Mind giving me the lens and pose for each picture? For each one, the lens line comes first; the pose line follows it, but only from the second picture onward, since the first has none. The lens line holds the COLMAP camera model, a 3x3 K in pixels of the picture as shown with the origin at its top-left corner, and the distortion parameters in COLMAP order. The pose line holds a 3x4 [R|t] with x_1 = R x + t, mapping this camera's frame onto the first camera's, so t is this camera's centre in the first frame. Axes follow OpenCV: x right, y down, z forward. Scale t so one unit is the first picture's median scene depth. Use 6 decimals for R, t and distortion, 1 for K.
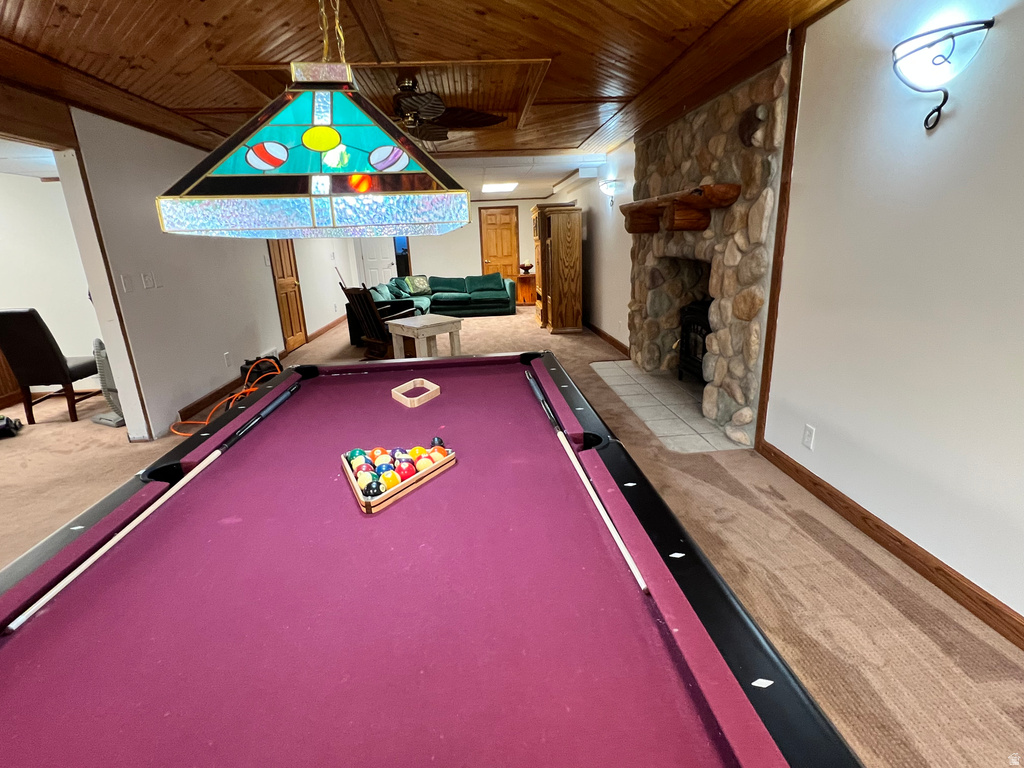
lens RADIAL K [[489.7, 0, 511.1], [0, 489.7, 380.7], [0, 0, 1]] dist [-0.001127, 0.000023]
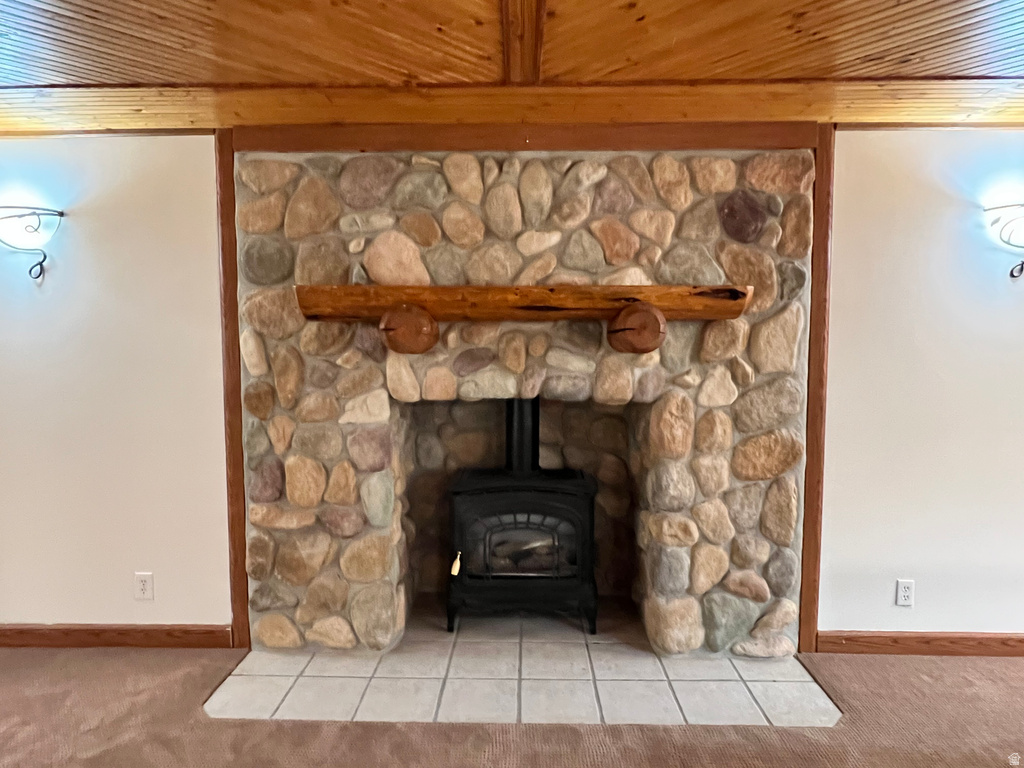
lens RADIAL K [[601.7, 0, 512.2], [0, 601.7, 382.0], [0, 0, 1]] dist [-0.003242, -0.000955]
pose [[0.093427, -0.026306, 0.995279, -0.151028], [0.272034, 0.962288, -0.000102, -0.133196], [-0.957741, 0.270759, 0.097060, 0.459984]]
